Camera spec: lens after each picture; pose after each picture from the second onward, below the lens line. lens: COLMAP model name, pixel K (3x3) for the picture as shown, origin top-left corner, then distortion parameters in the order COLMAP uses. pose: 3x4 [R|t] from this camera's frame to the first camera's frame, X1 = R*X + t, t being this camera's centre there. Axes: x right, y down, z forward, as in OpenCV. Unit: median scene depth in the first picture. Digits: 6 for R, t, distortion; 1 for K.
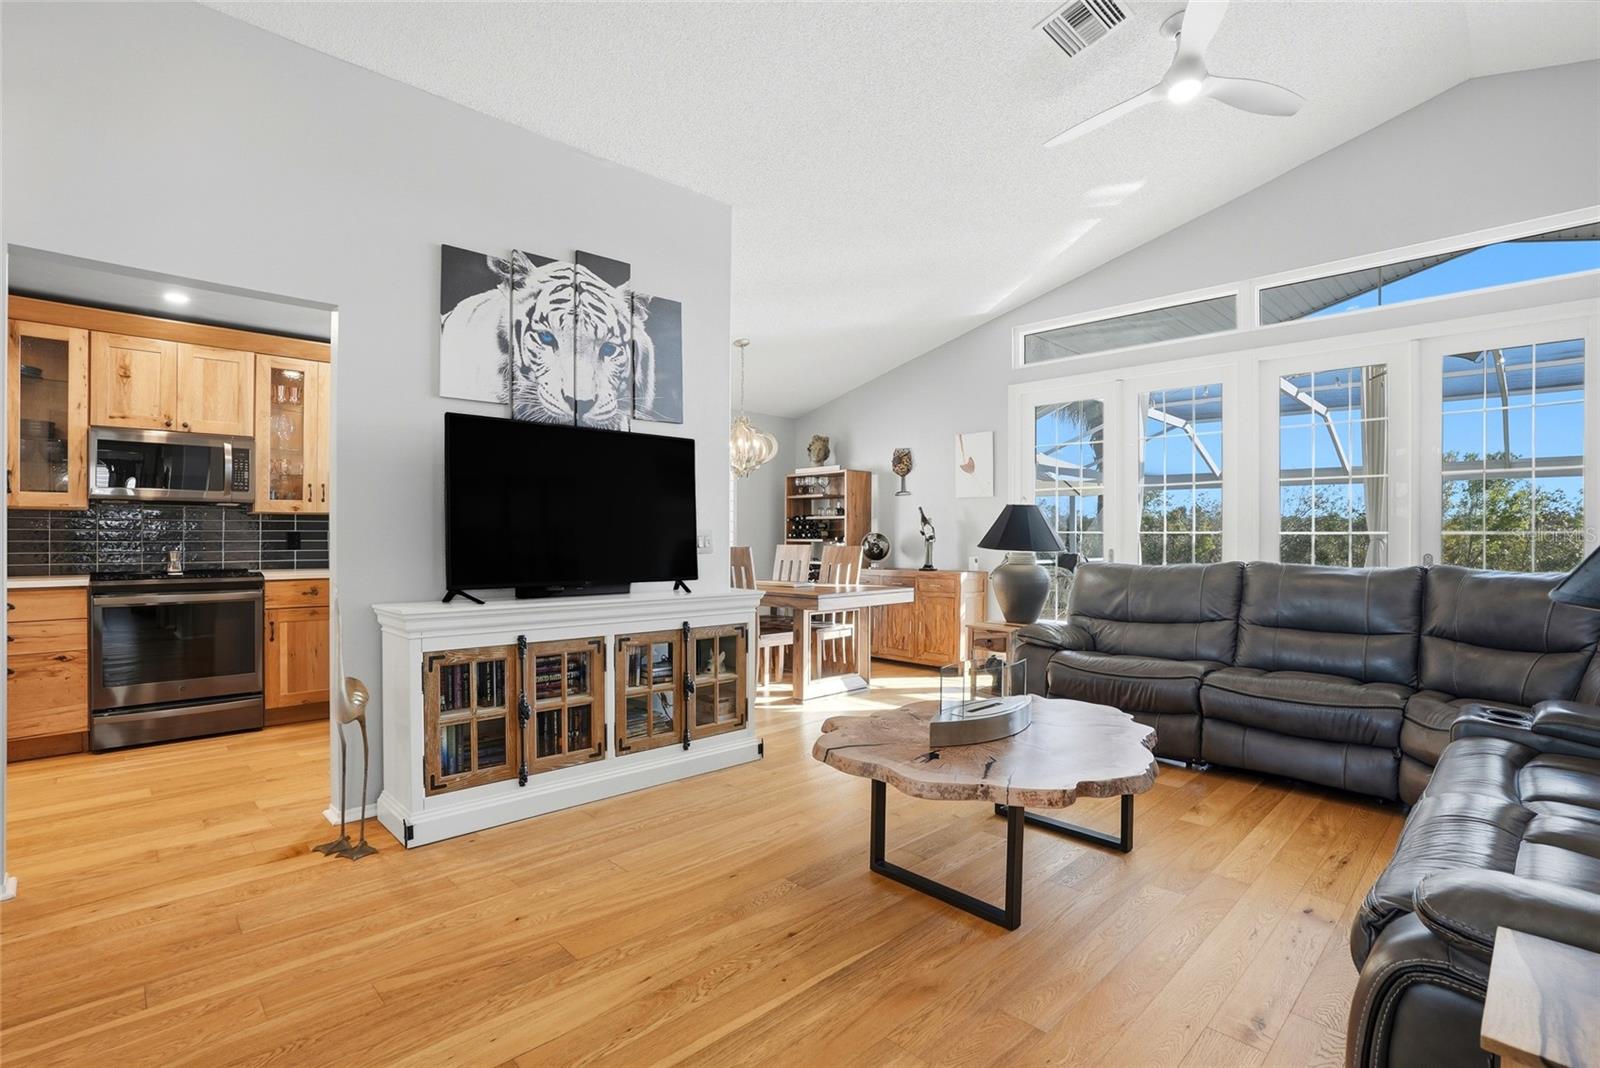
lens RADIAL K [[748.5, 0, 798.5], [0, 748.5, 538.3], [0, 0, 1]] dist [-0.038353, 0.000861]
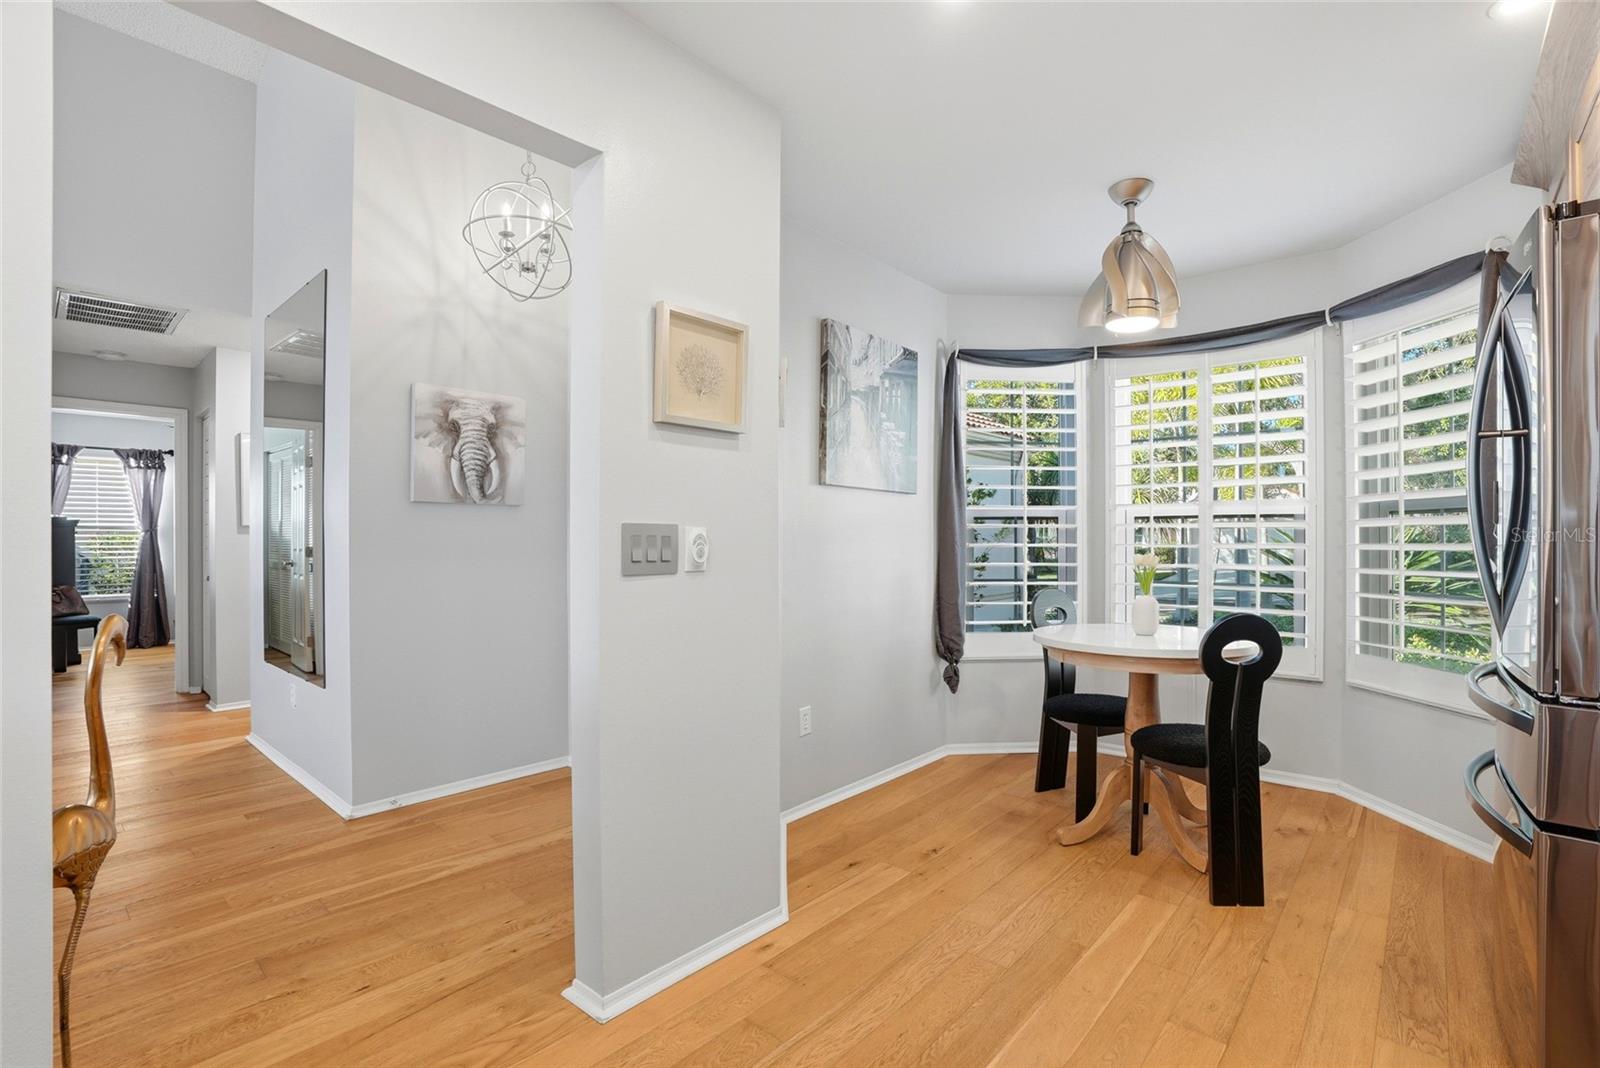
lens RADIAL K [[748.5, 0, 798.5], [0, 748.5, 538.3], [0, 0, 1]] dist [-0.038353, 0.000861]
pose [[-0.997420, -0.006829, -0.071458, -0.783550], [-0.006962, 0.999974, 0.001614, -0.012110], [0.071445, 0.002107, -0.997442, 1.110582]]
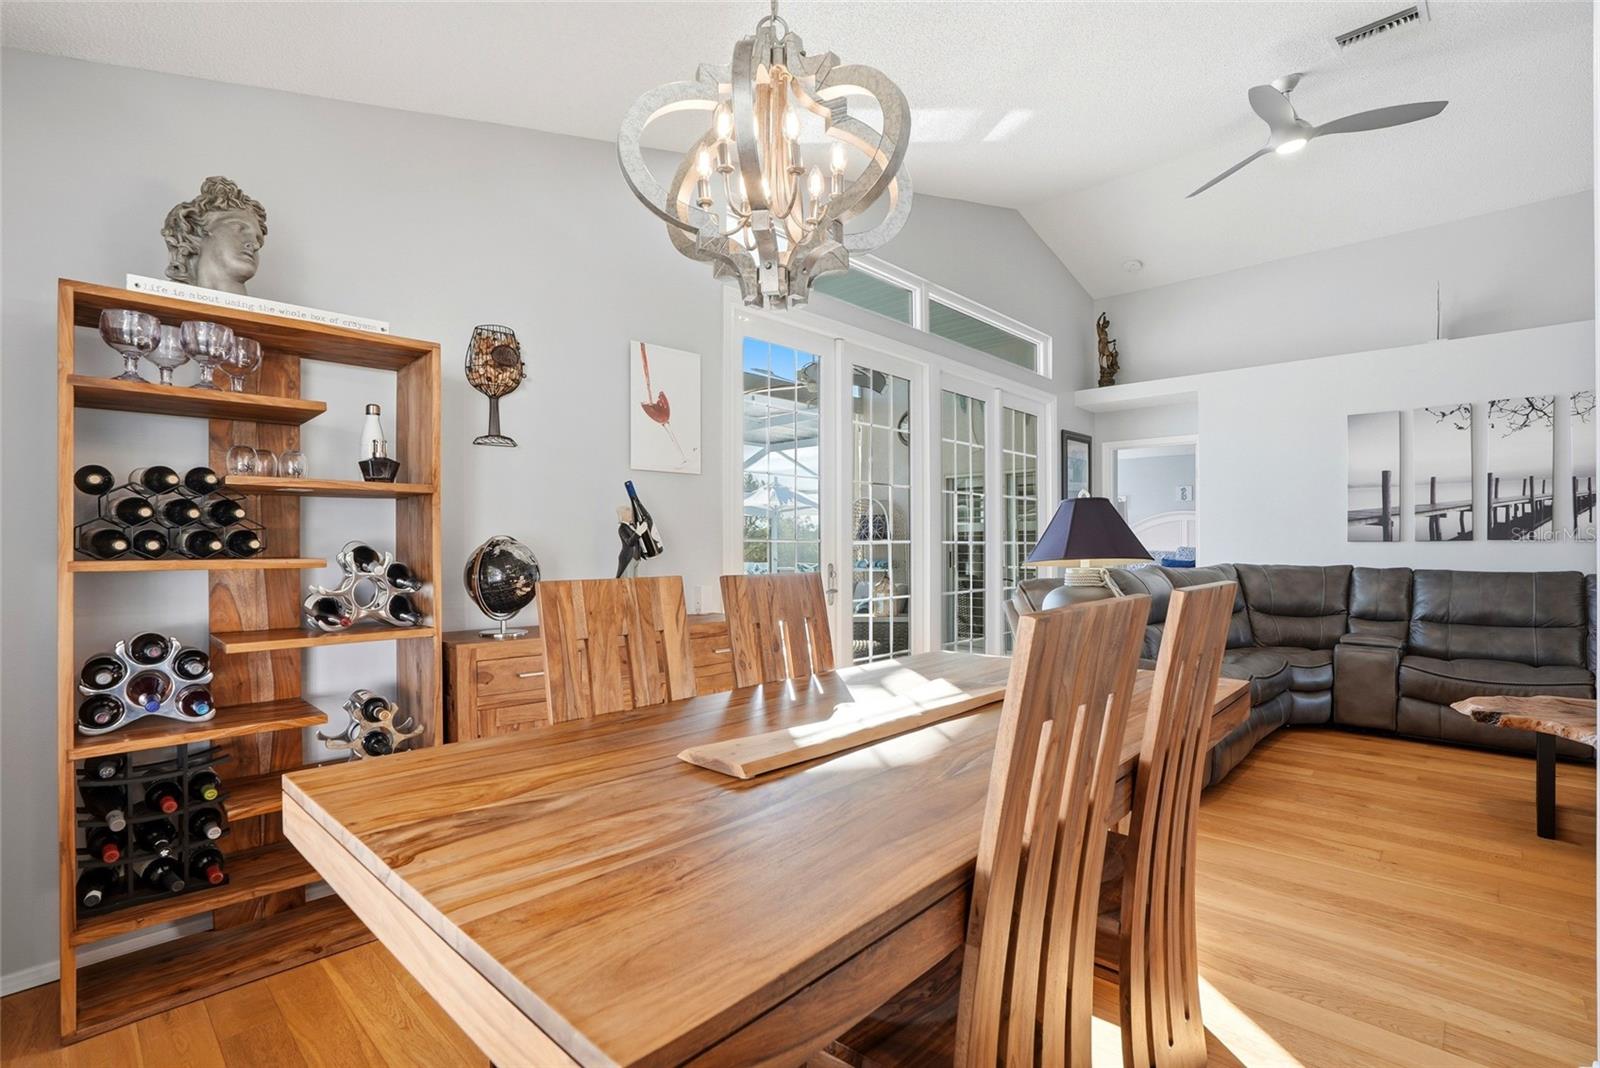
lens RADIAL K [[737.3, 0, 797.4], [0, 737.3, 558.3], [0, 0, 1]] dist [-0.033574, 0.000707]
pose [[-0.036016, -0.017828, 0.999192, -0.513986], [0.003375, 0.999833, 0.017961, -0.005890], [-0.999346, 0.004019, -0.035950, 1.682049]]
